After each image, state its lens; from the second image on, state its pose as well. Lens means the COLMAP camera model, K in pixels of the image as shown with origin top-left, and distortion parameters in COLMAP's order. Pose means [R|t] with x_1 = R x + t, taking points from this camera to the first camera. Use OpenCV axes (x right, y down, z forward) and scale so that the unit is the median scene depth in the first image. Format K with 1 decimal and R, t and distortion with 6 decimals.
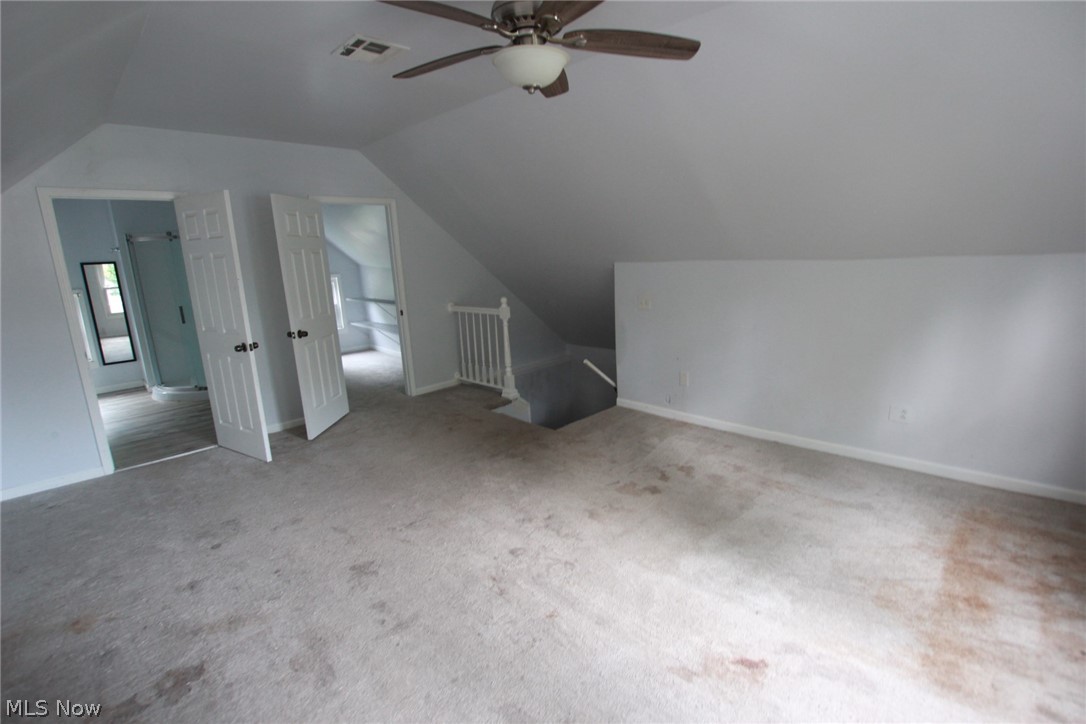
lens RADIAL K [[503.1, 0, 545.2], [0, 503.1, 360.5], [0, 0, 1]] dist [-0.023707, -0.000785]
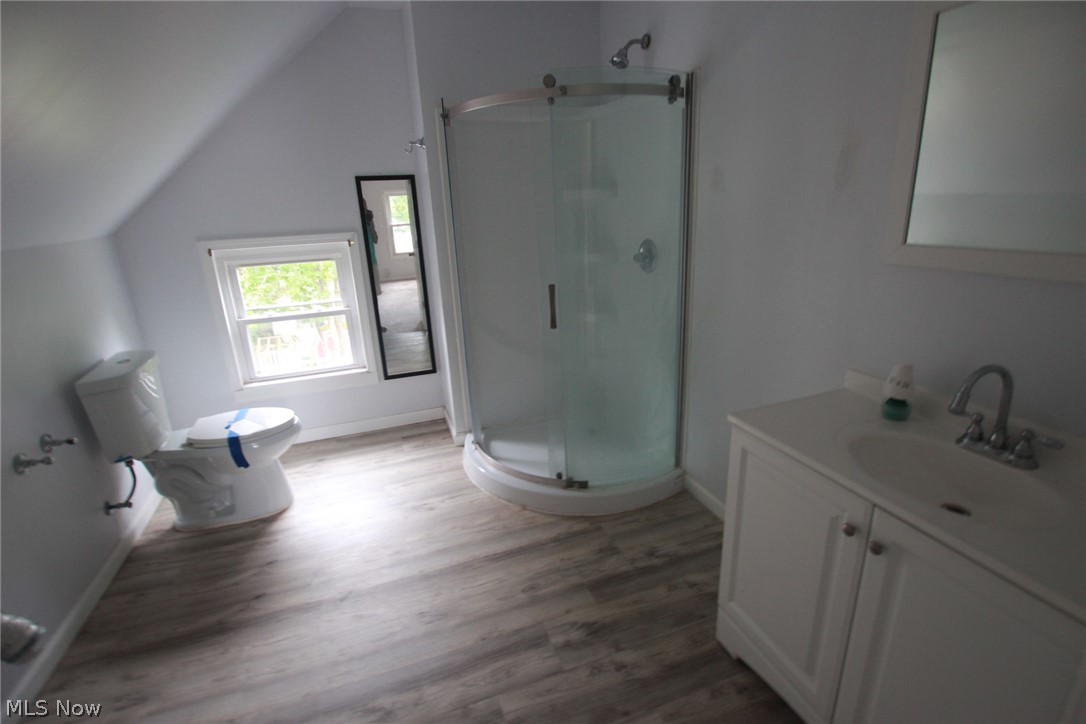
lens RADIAL K [[503.1, 0, 542.3], [0, 503.1, 361.3], [0, 0, 1]] dist [-0.023707, -0.000785]
pose [[0.904503, 0.131383, -0.405724, -0.561785], [-0.085918, 0.987994, 0.128395, -0.098280], [0.417722, -0.081275, 0.904932, 0.623959]]
